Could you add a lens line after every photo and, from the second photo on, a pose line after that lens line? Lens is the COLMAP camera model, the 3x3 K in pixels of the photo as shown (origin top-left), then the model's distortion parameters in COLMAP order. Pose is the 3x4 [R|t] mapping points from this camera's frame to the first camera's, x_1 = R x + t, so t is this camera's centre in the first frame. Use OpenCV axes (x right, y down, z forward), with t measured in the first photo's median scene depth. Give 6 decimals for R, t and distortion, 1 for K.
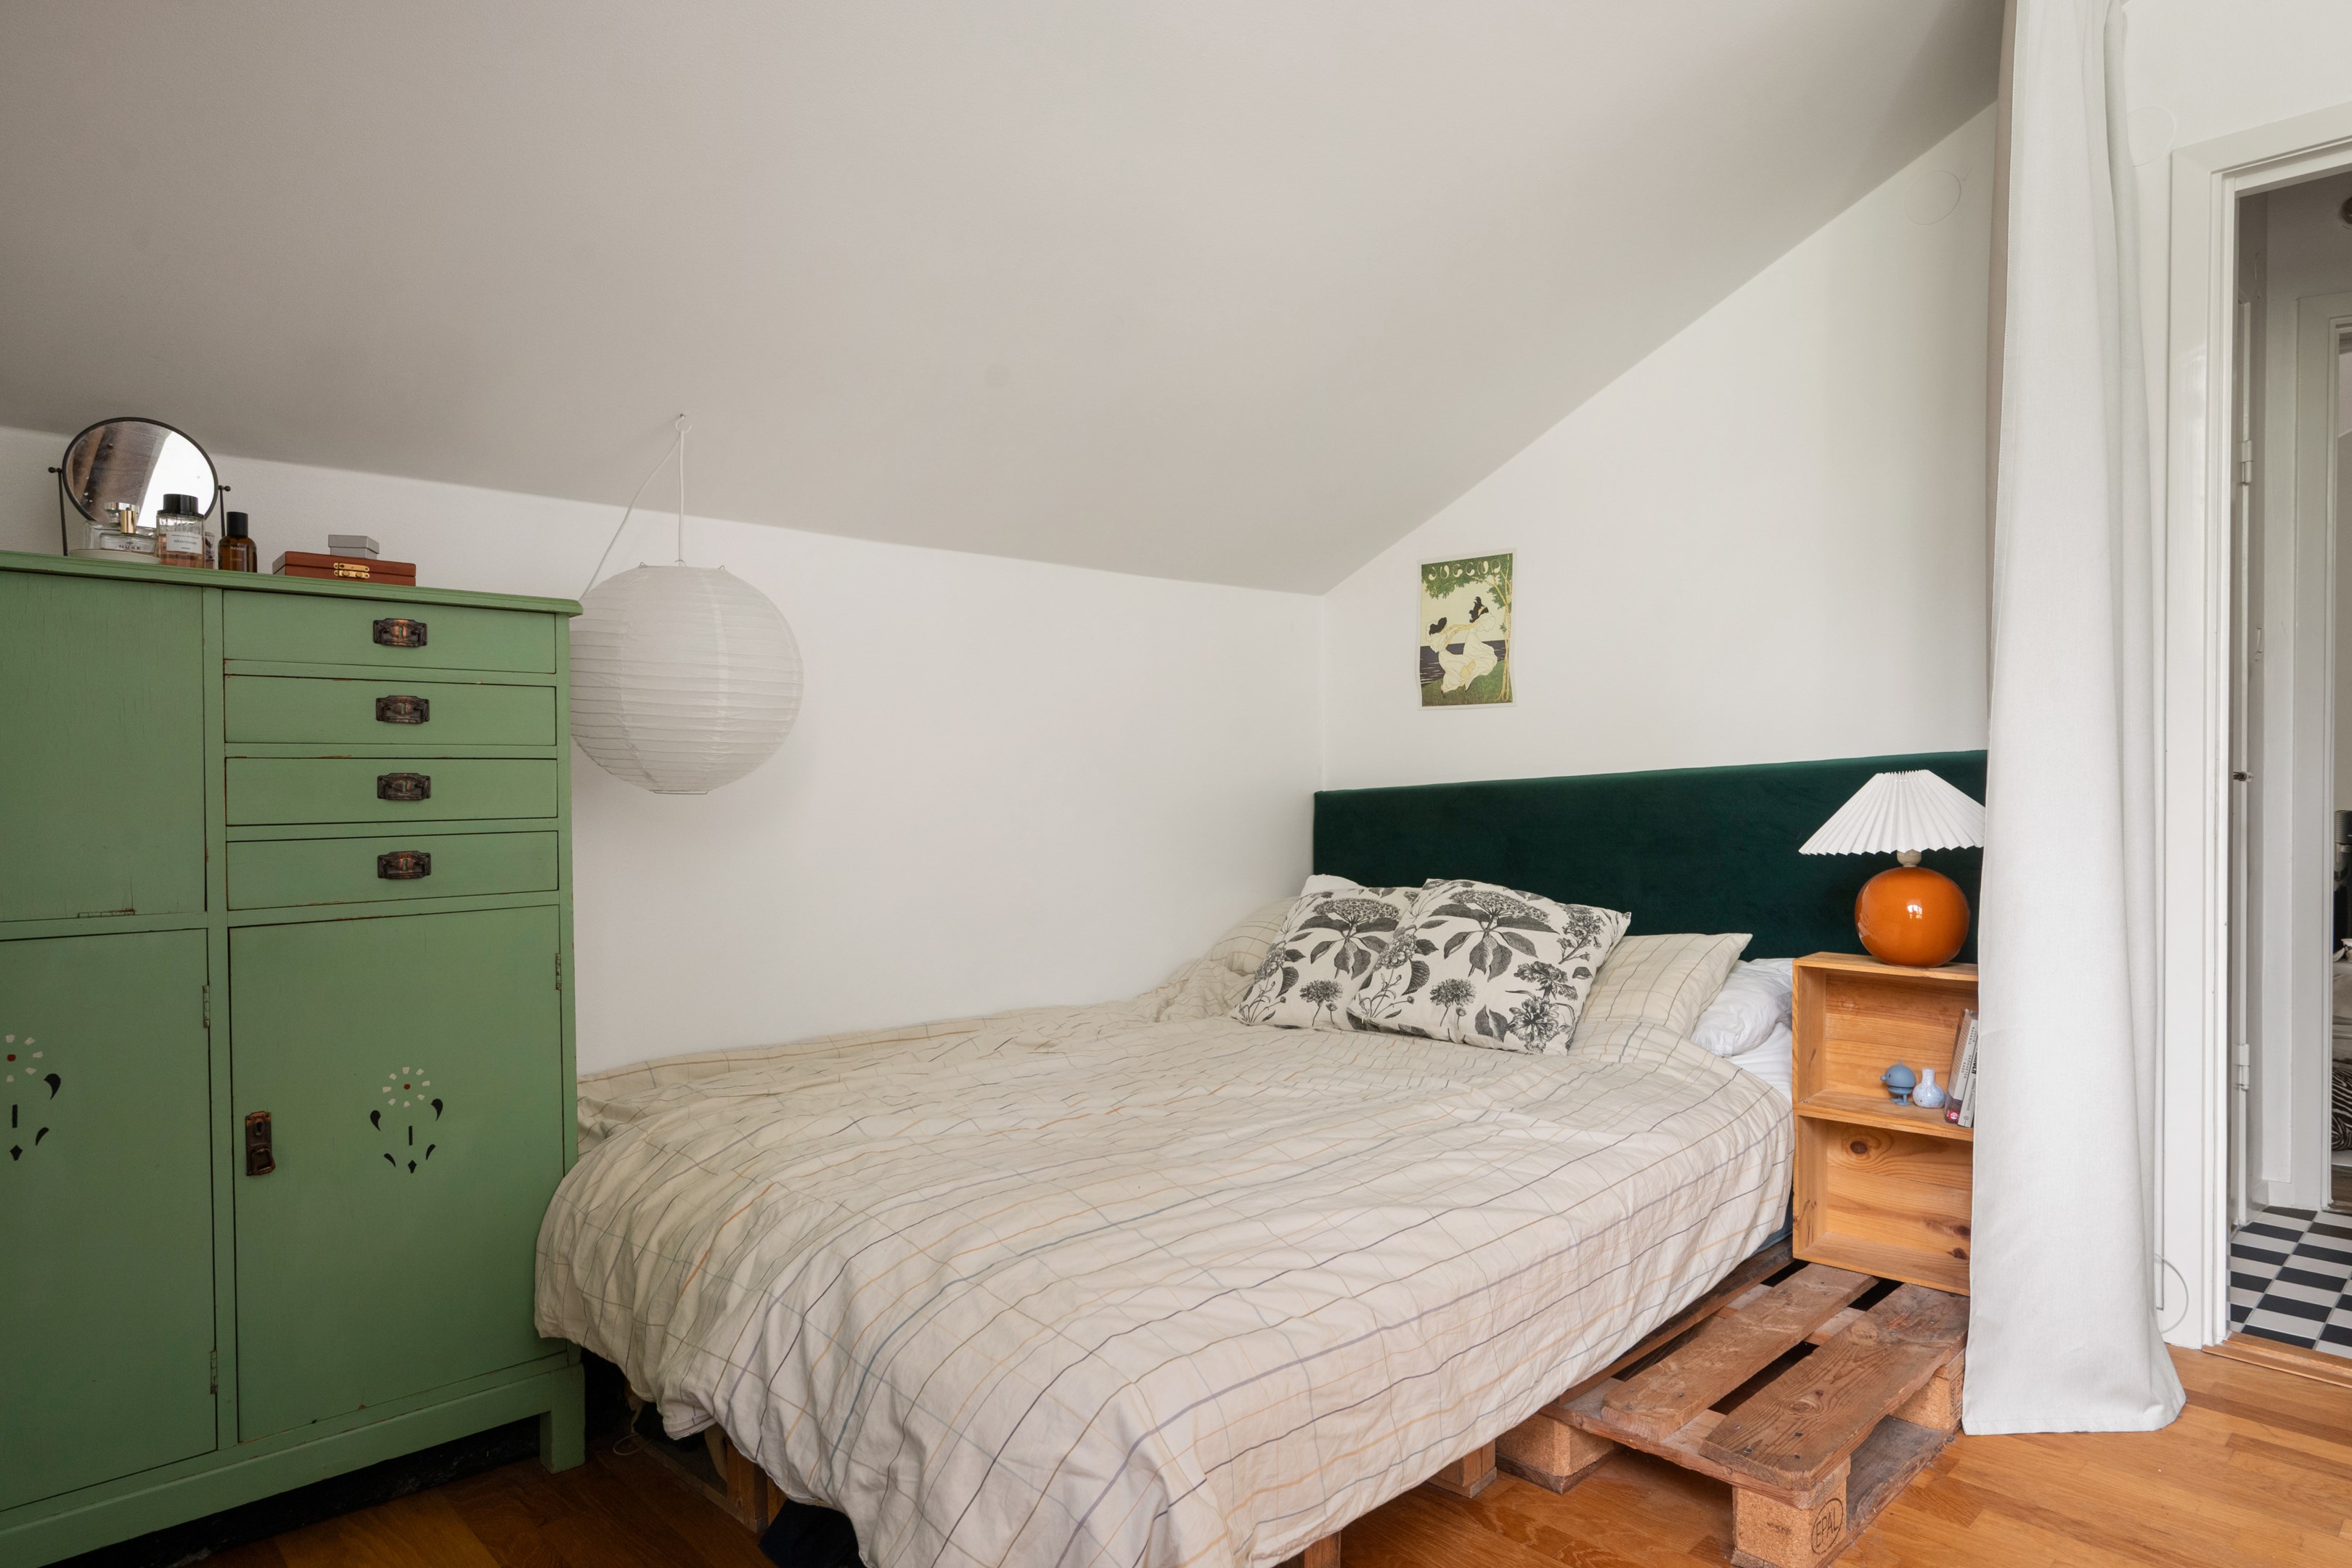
lens RADIAL K [[1359.1, 0, 1176.0], [0, 1359.1, 784.0], [0, 0, 1]] dist [-0.000194, -0.002053]
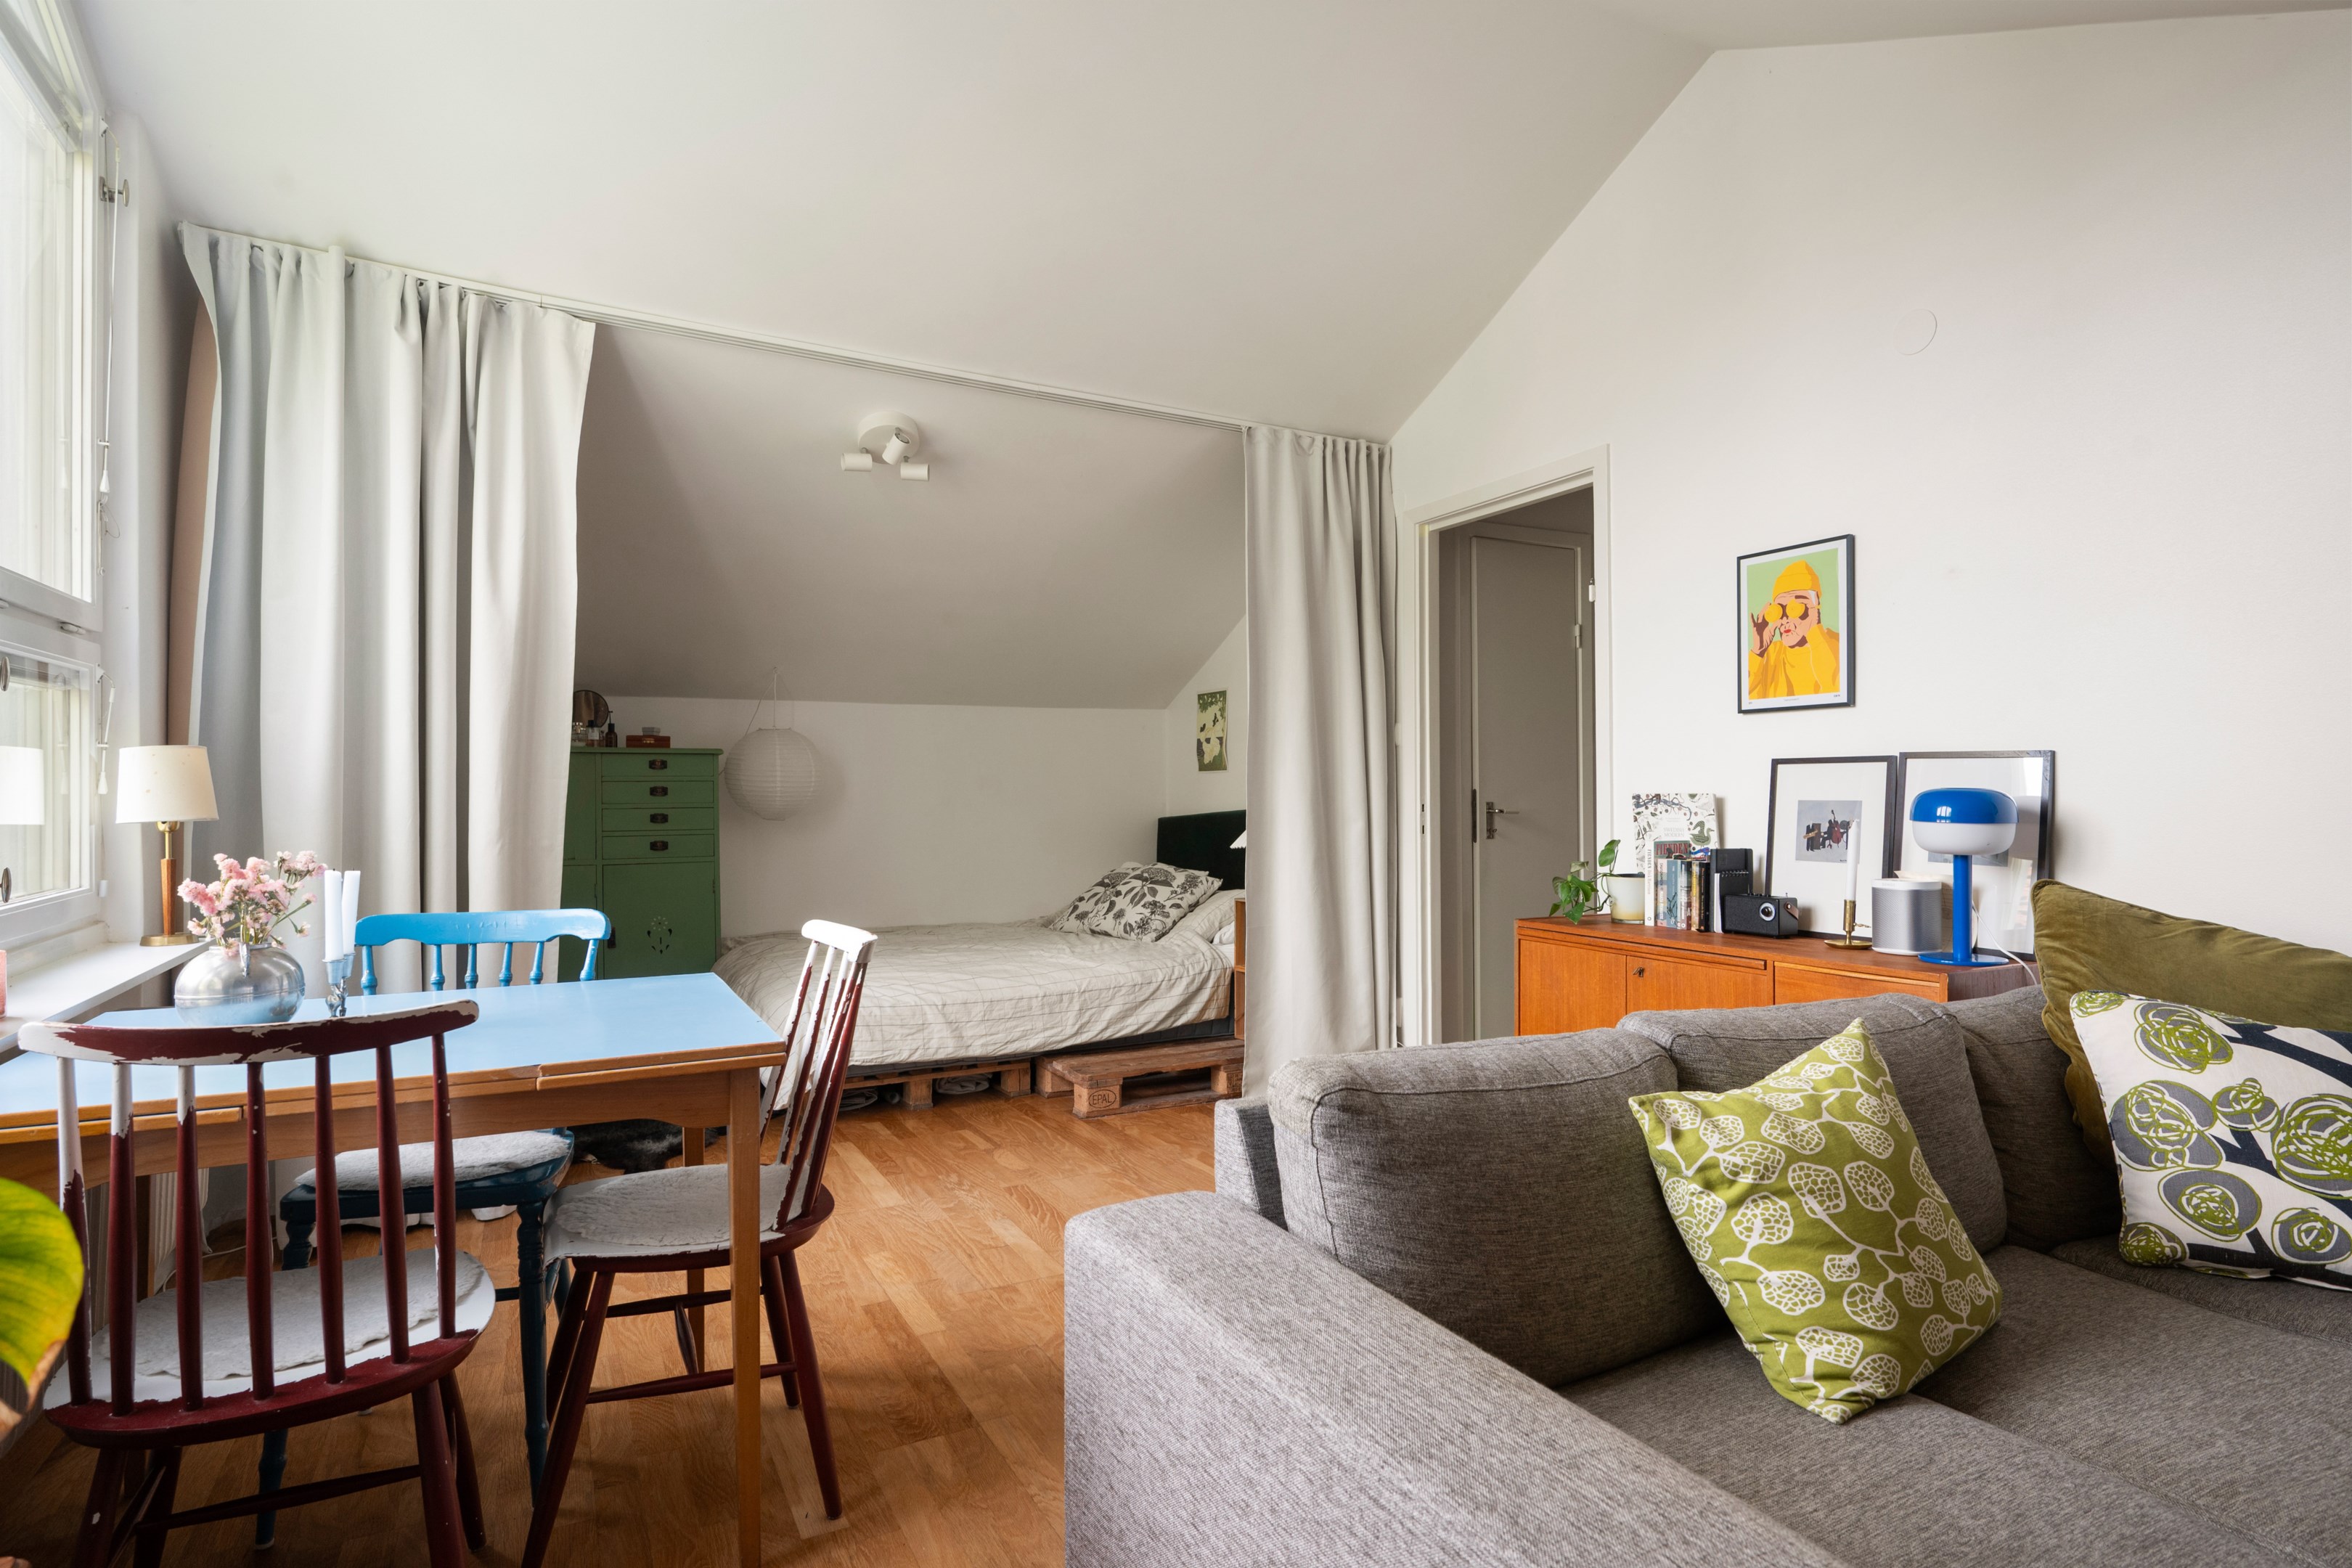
lens RADIAL K [[1234.4, 0, 1176.0], [0, 1234.4, 784.0], [0, 0, 1]] dist [-0.003198, -0.000047]
pose [[0.958921, -0.007156, -0.283582, 0.871277], [0.002663, 0.999865, -0.016226, -0.017939], [0.283660, 0.014804, 0.958811, -0.850080]]
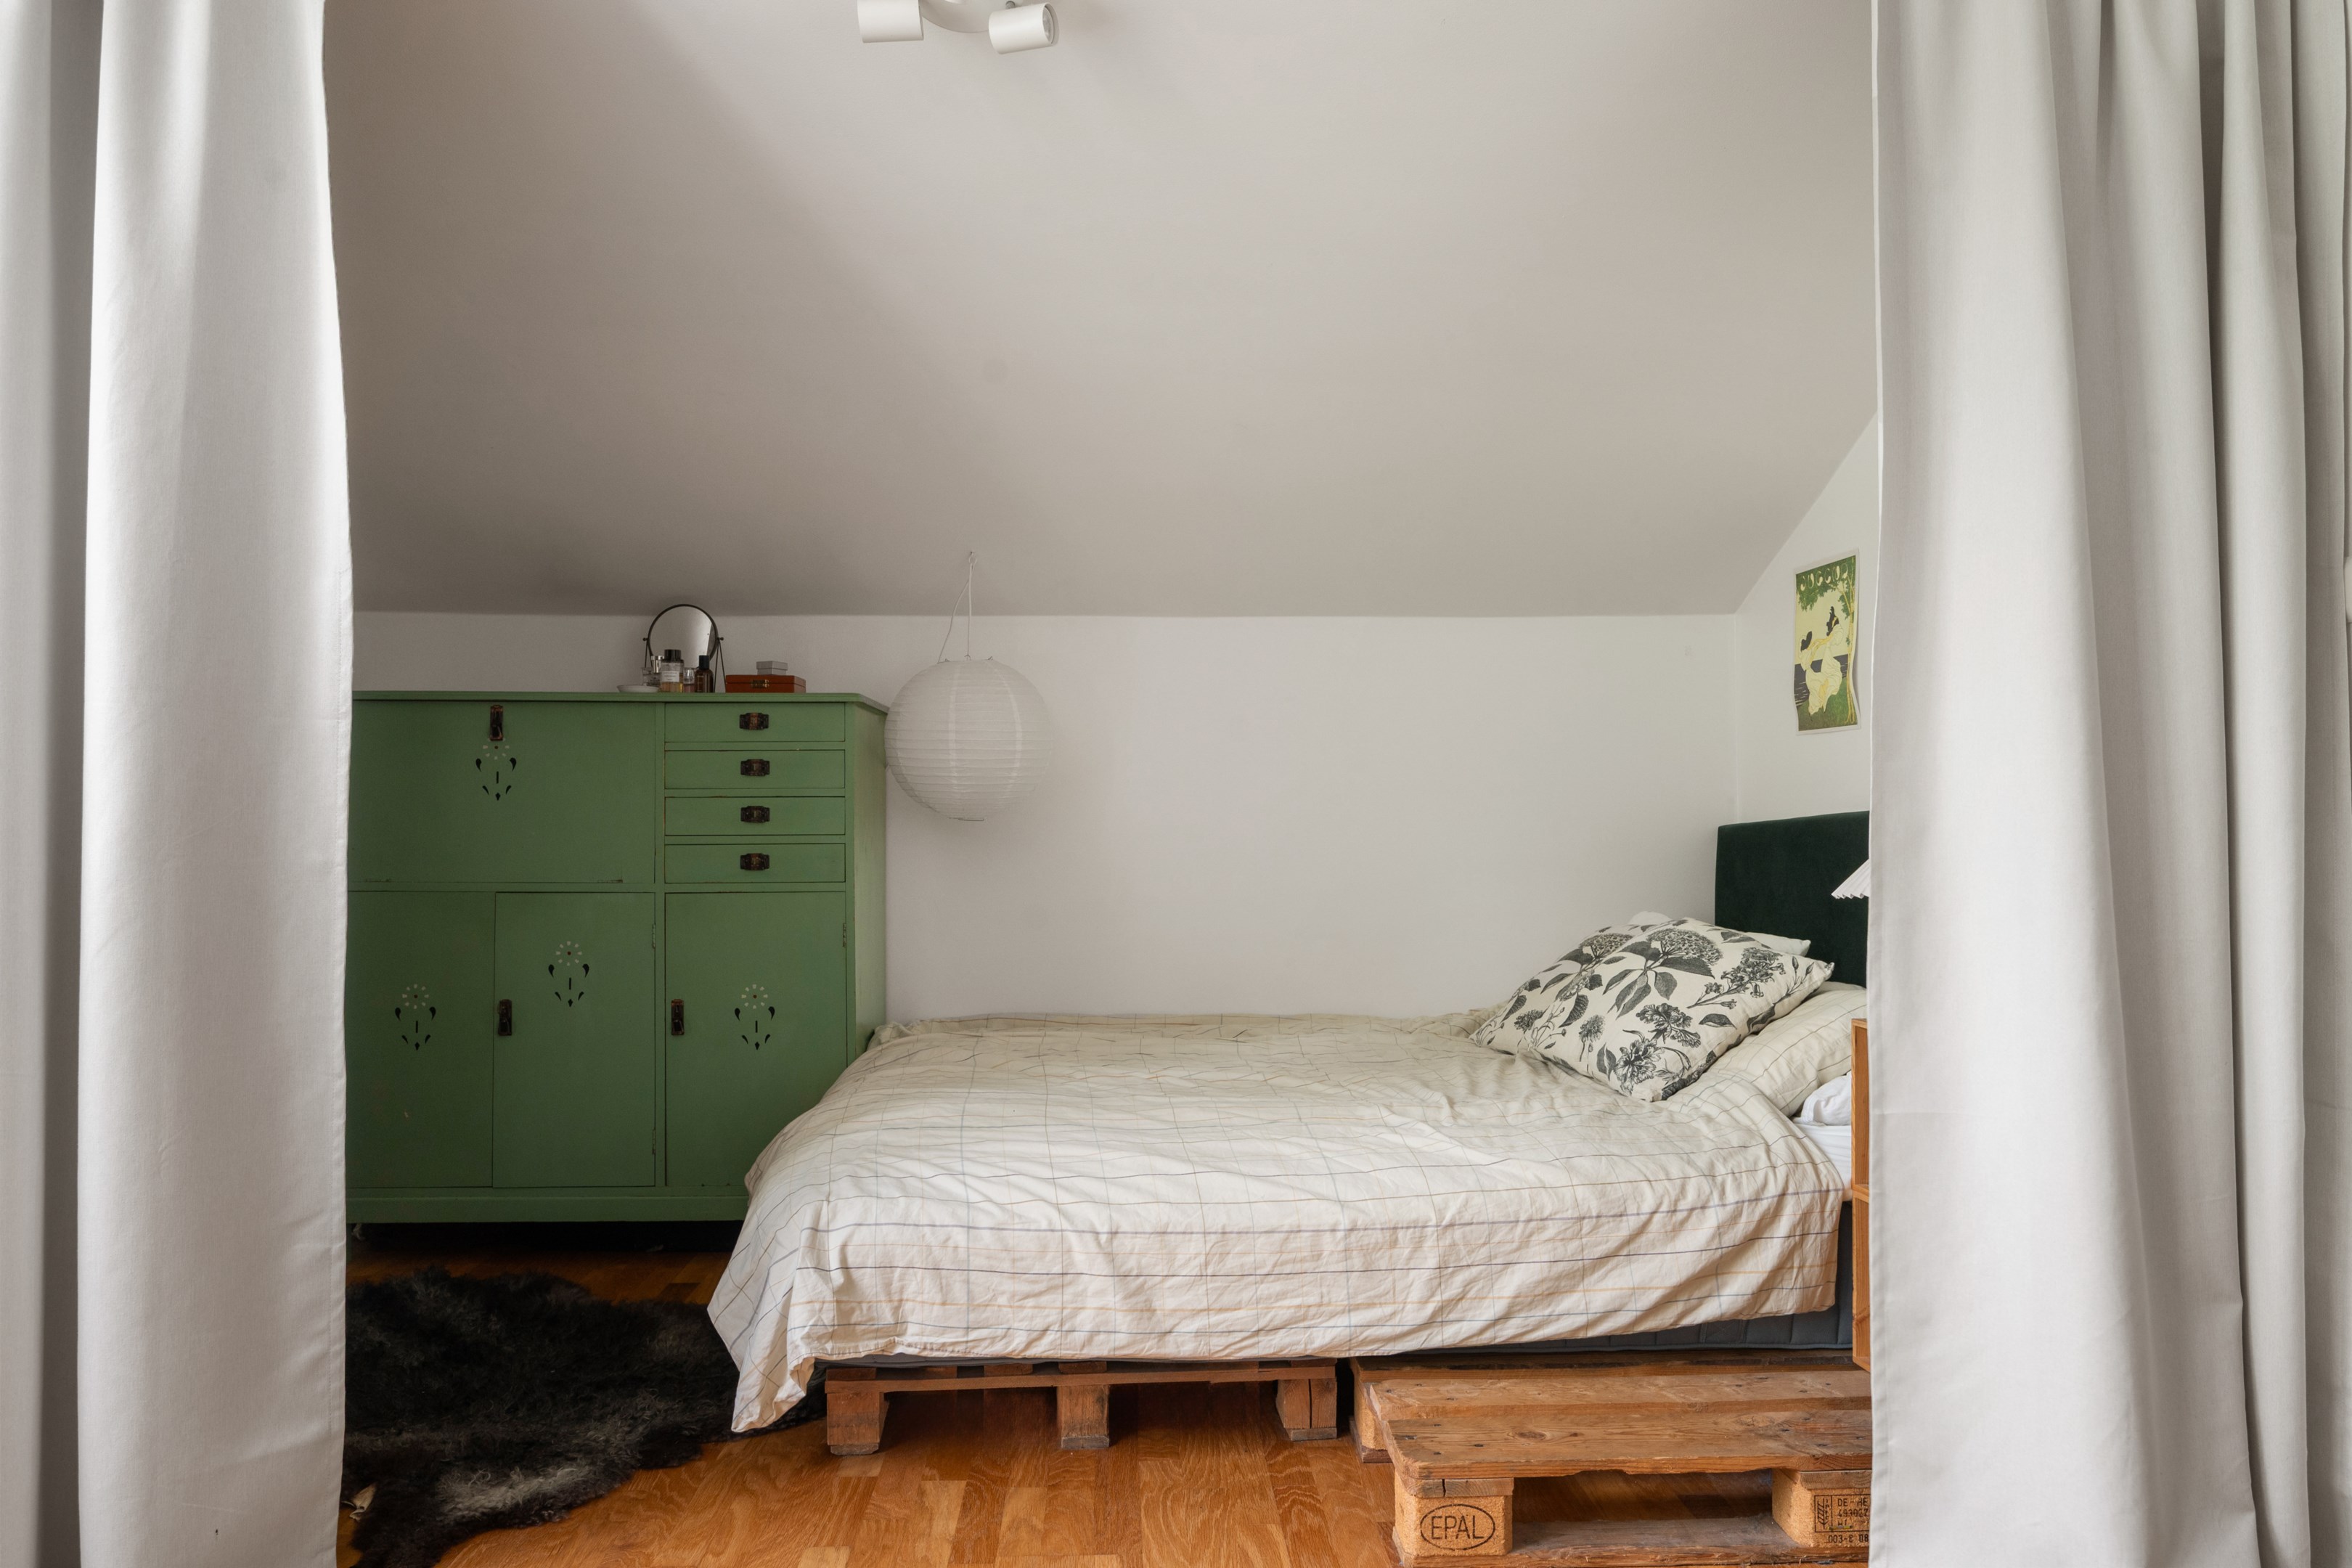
lens RADIAL K [[1463.5, 0, 1176.0], [0, 1463.5, 784.0], [0, 0, 1]] dist [-0.002528, 0.000433]
pose [[0.750257, -0.009883, -0.661073, 0.713338], [-0.004502, 0.999789, -0.020055, -0.000957], [0.661131, 0.018023, 0.750054, 0.002315]]
